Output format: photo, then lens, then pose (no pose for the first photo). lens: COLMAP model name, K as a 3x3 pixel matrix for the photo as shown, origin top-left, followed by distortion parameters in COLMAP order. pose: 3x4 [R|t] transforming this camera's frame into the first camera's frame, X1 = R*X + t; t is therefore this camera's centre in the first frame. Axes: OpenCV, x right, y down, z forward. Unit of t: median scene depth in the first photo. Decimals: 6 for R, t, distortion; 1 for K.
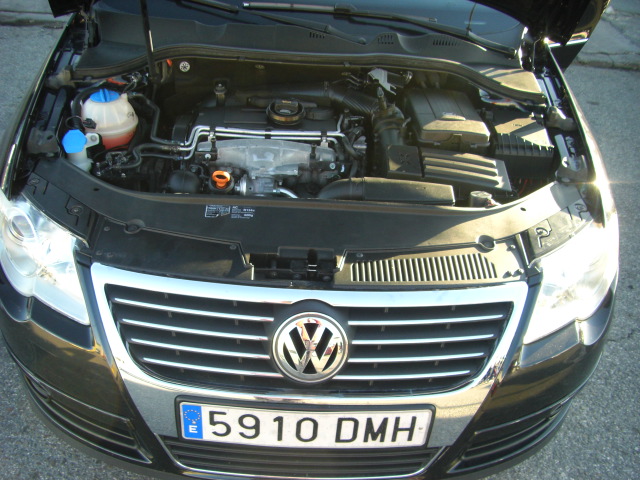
lens RADIAL K [[719.3, 0, 303.6], [0, 719.3, 267.5], [0, 0, 1]] dist [-0.182595, 0.116166]
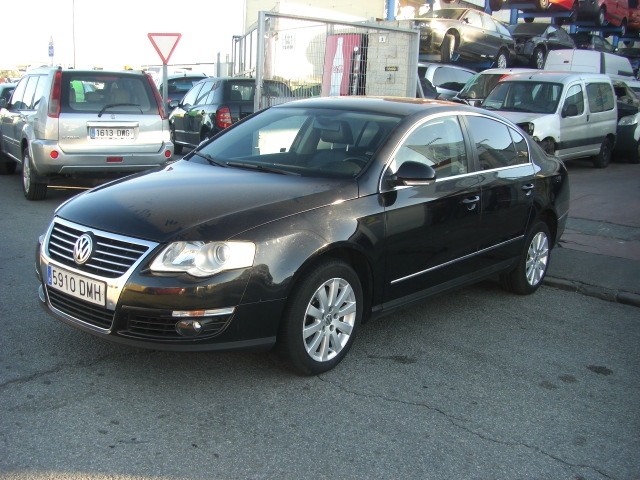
lens RADIAL K [[719.3, 0, 303.6], [0, 719.3, 267.5], [0, 0, 1]] dist [-0.182595, 0.116166]
pose [[0.762152, 0.126912, -0.634837, 2.076515], [-0.377412, 0.883831, -0.276412, 0.536208], [0.526008, 0.450263, 0.721511, -0.319334]]
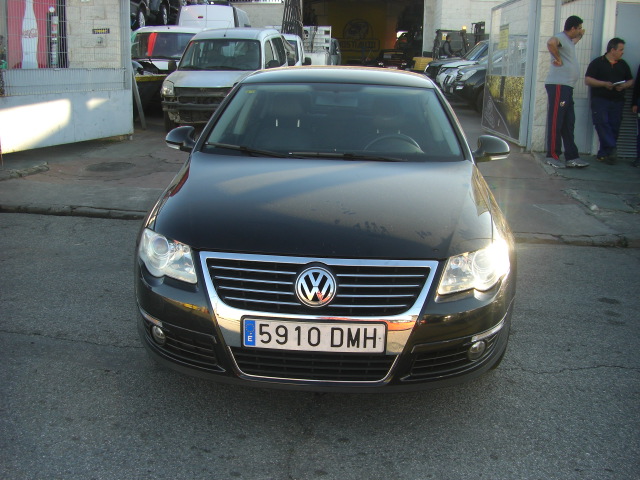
lens RADIAL K [[719.3, 0, 303.6], [0, 719.3, 267.5], [0, 0, 1]] dist [-0.182595, 0.116166]
pose [[0.996572, -0.012500, -0.081774, 0.125870], [-0.016486, 0.938679, -0.344399, 0.678033], [0.081065, 0.344567, 0.935255, -0.722928]]
